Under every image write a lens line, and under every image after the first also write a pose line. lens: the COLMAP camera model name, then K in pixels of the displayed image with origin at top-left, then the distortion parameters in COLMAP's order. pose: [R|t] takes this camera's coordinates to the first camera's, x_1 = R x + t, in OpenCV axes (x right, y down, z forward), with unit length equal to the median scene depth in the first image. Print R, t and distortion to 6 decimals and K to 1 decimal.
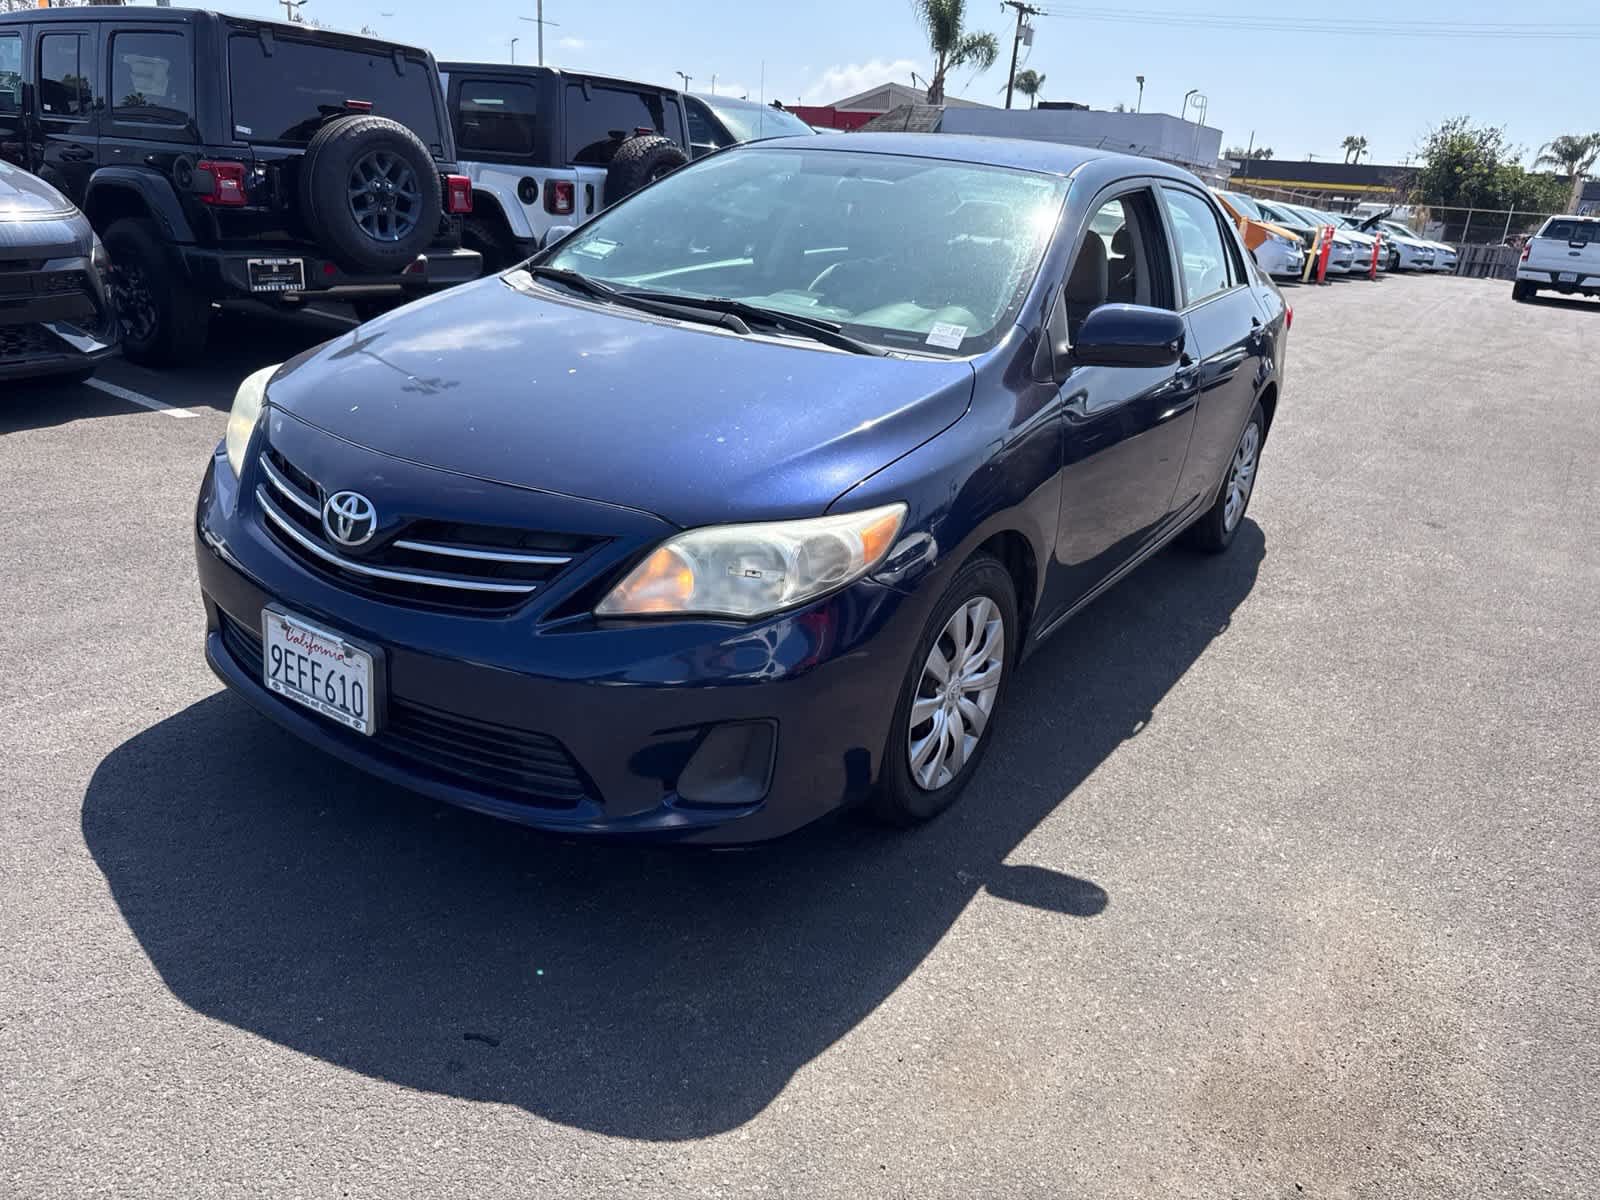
lens RADIAL K [[1137.5, 0, 800.1], [0, 1137.5, 599.6], [0, 0, 1]] dist [0.023323, -0.026737]
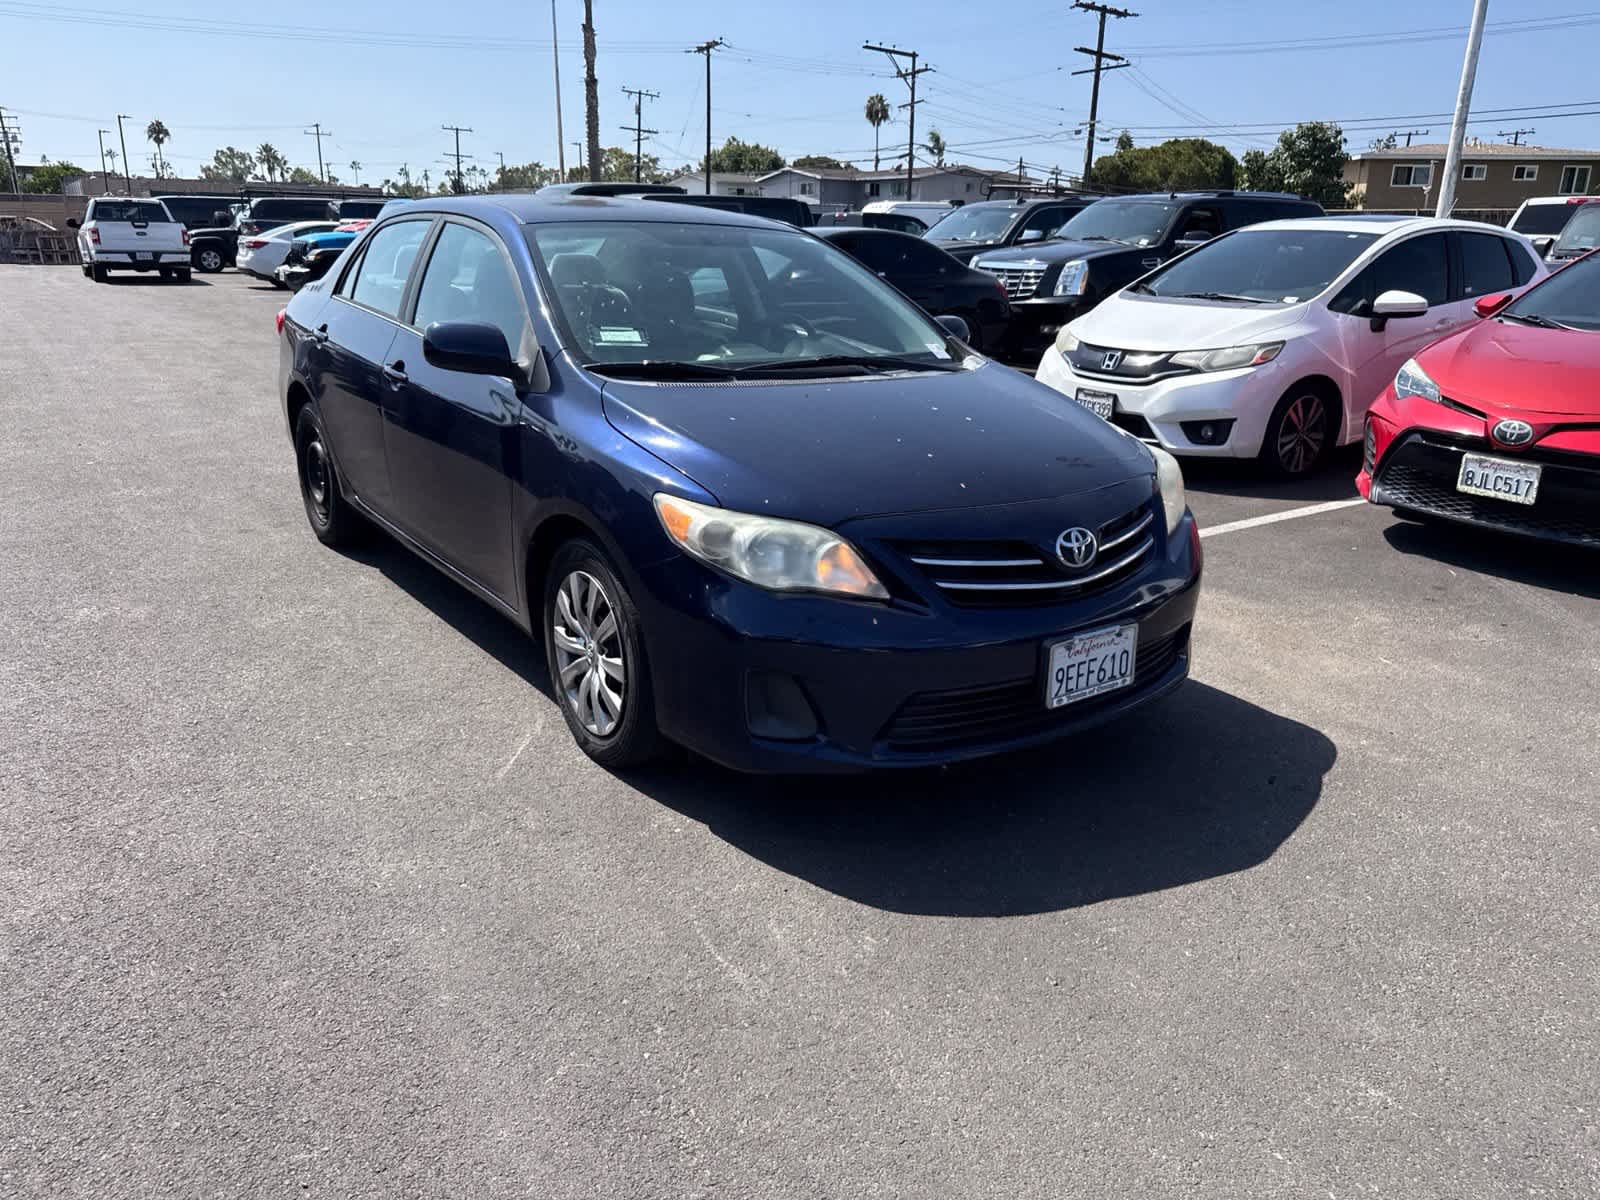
lens RADIAL K [[1137.5, 0, 801.2], [0, 1137.5, 597.3], [0, 0, 1]] dist [0.023323, -0.026737]
pose [[0.362881, -0.349840, 0.863672, -0.577743], [0.331977, 0.914572, 0.230974, -0.148123], [-0.870694, 0.202903, 0.448020, 0.241569]]
